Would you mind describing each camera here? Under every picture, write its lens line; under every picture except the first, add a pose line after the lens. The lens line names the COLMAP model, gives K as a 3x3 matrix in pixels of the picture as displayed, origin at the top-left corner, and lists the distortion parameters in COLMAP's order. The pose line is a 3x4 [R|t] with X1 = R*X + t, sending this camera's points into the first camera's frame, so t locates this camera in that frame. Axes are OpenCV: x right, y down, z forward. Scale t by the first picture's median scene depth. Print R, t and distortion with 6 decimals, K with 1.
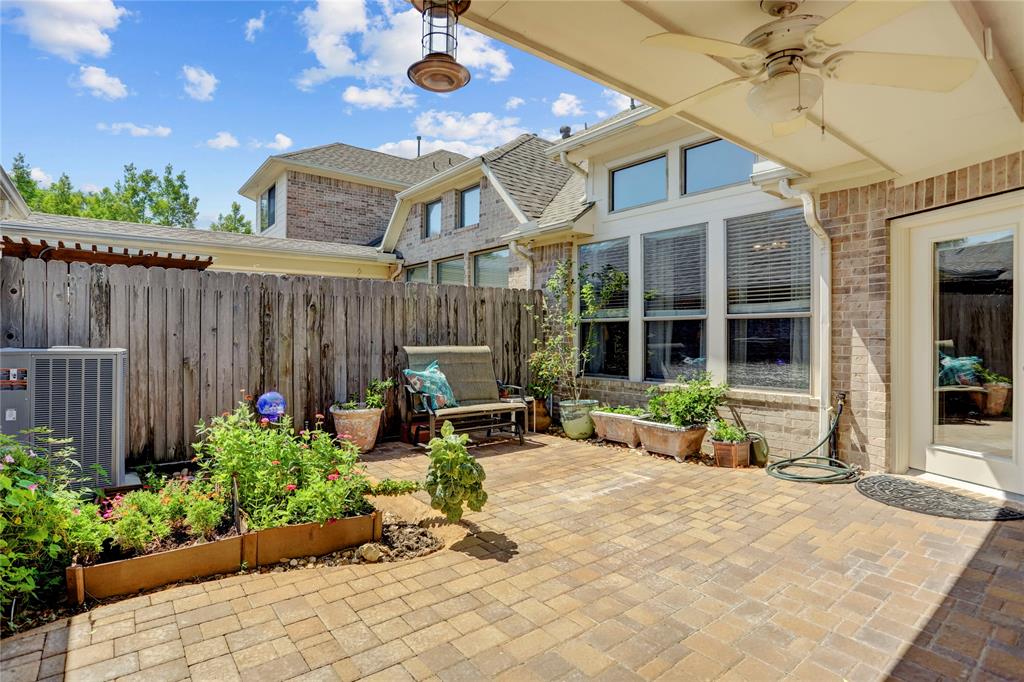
lens RADIAL K [[515.0, 0, 507.5], [0, 515.0, 340.7], [0, 0, 1]] dist [-0.078460, 0.038611]
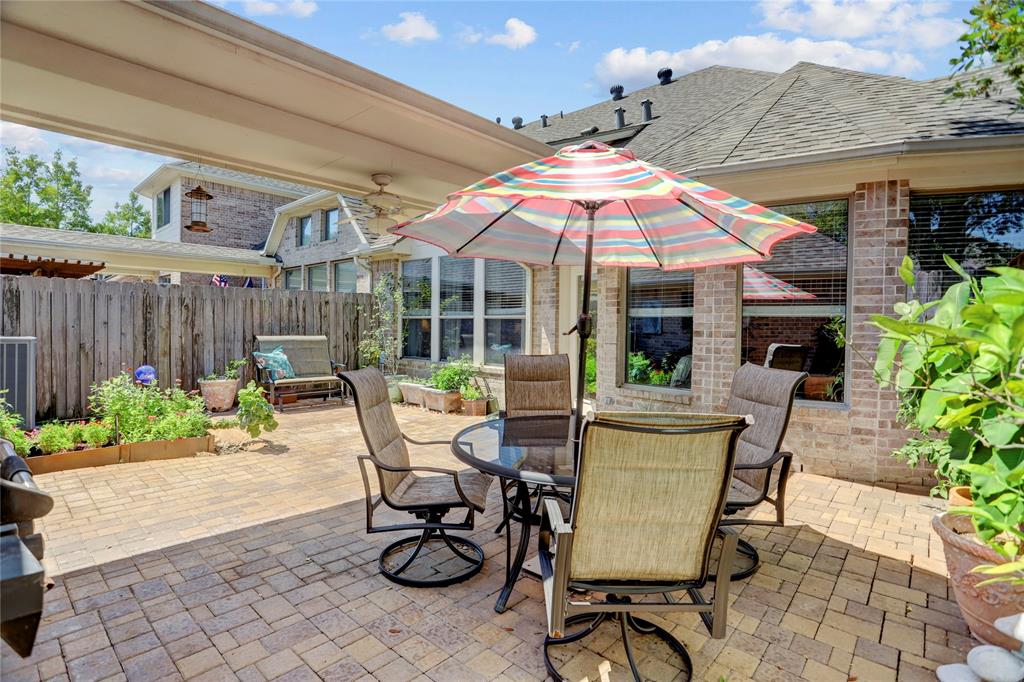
lens RADIAL K [[490.2, 0, 503.8], [0, 490.2, 339.1], [0, 0, 1]] dist [-0.064201, 0.028482]
pose [[0.987035, 0.006043, 0.160392, 0.277670], [-0.009269, 0.999769, 0.019373, -0.012955], [-0.160238, -0.020608, 0.986863, -0.446285]]
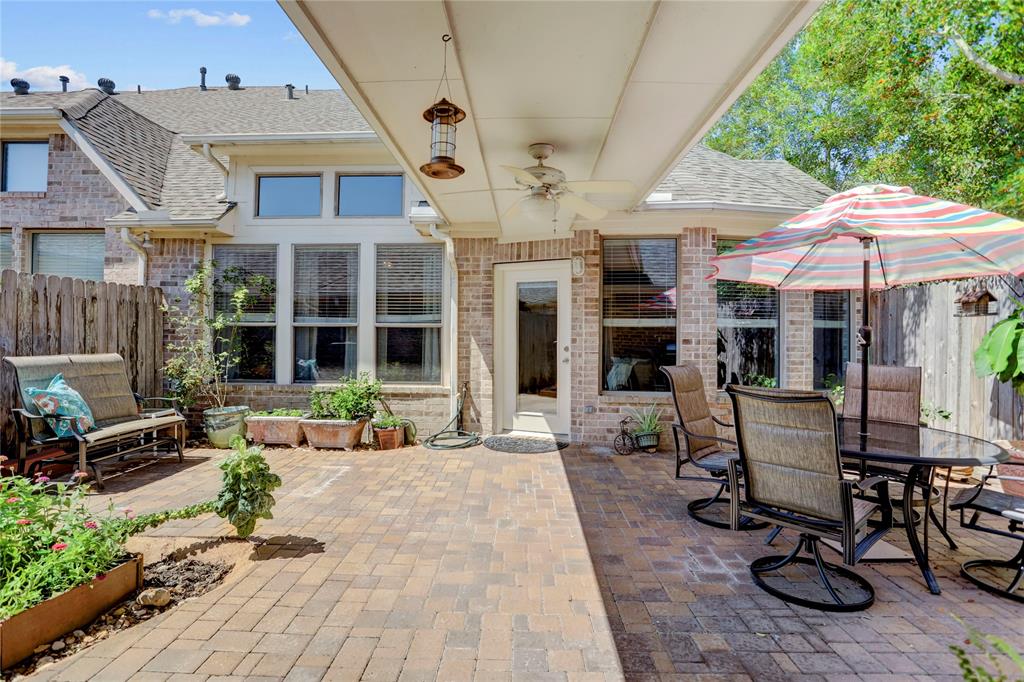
lens RADIAL K [[513.3, 0, 506.1], [0, 513.3, 335.1], [0, 0, 1]] dist [-0.070377, 0.032577]
pose [[0.640243, 0.005479, 0.768153, -0.315888], [0.001297, 0.999965, -0.008213, -0.014586], [-0.768171, 0.006255, 0.640214, -0.006627]]
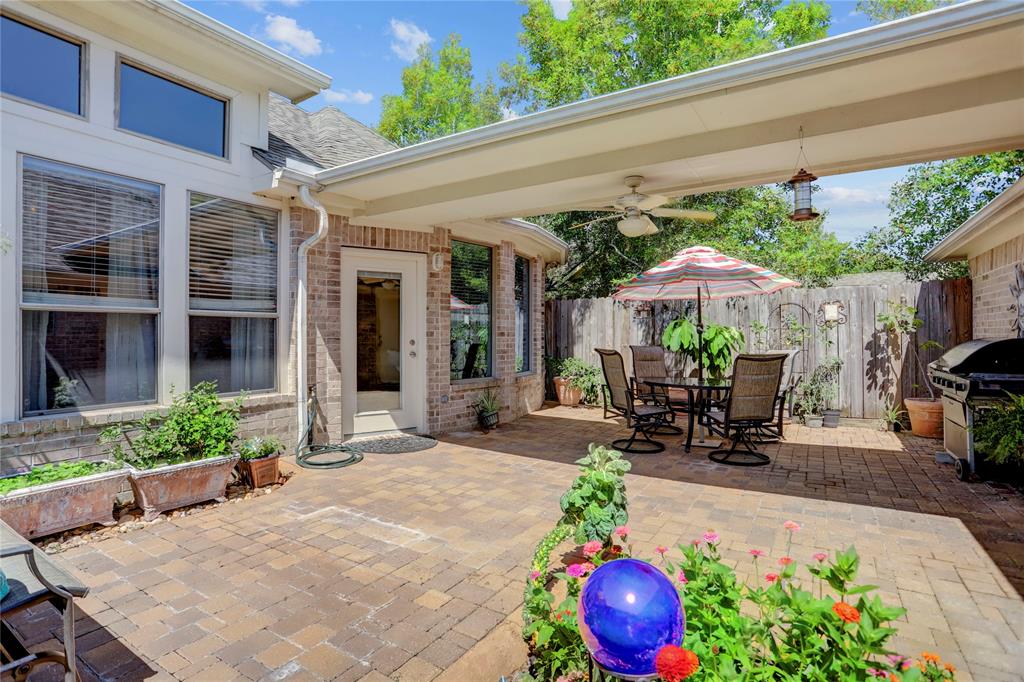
lens RADIAL K [[513.3, 0, 506.1], [0, 513.3, 335.1], [0, 0, 1]] dist [-0.070377, 0.032577]
pose [[-0.323657, -0.002322, 0.946172, -0.507346], [0.006426, 0.999969, 0.004653, -0.012873], [-0.946153, 0.007586, -0.323632, 0.837344]]
